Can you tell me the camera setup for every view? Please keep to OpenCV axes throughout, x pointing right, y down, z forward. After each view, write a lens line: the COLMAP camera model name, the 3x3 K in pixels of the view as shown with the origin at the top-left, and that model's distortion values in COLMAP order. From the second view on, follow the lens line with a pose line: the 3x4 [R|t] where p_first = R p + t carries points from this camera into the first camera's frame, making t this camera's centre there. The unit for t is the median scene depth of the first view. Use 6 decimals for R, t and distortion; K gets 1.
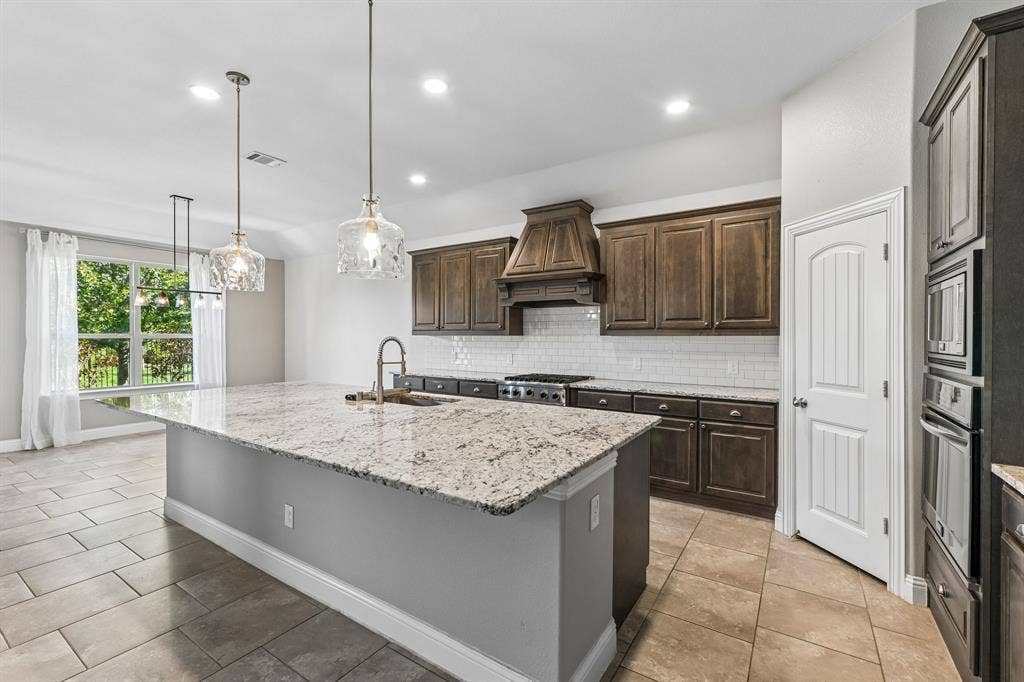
lens RADIAL K [[435.1, 0, 513.8], [0, 435.1, 339.9], [0, 0, 1]] dist [0.002588, 0.000085]
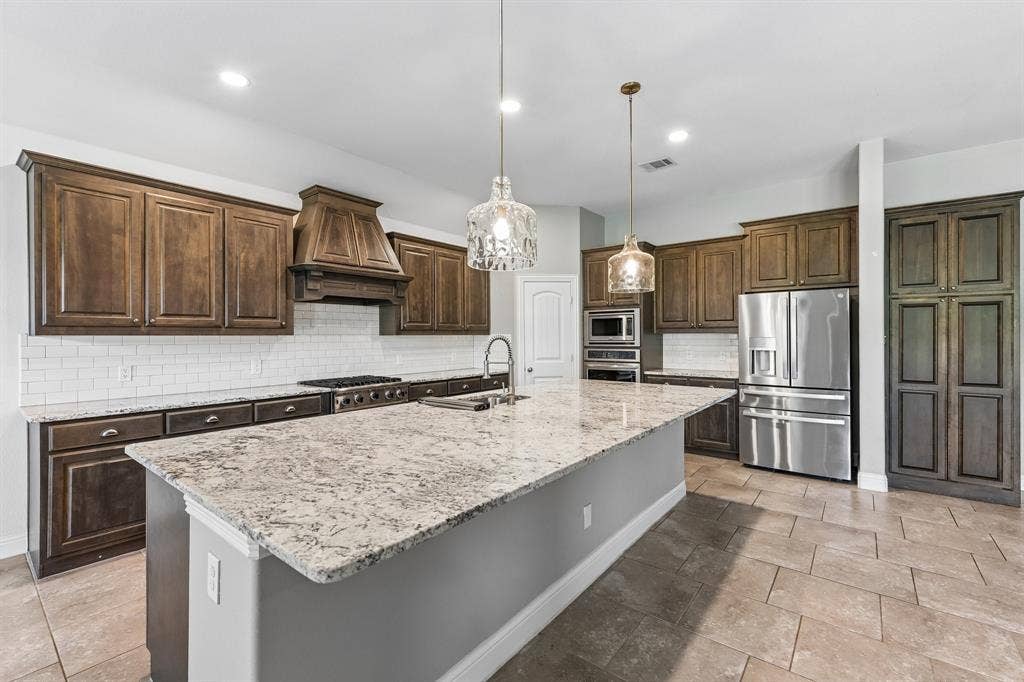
lens RADIAL K [[435.1, 0, 519.1], [0, 435.1, 333.1], [0, 0, 1]] dist [0.002588, 0.000085]
pose [[0.090654, 0.002838, 0.995878, -0.819091], [0.013200, 0.999905, -0.004051, -0.005920], [-0.995795, 0.013513, 0.090607, 0.571278]]
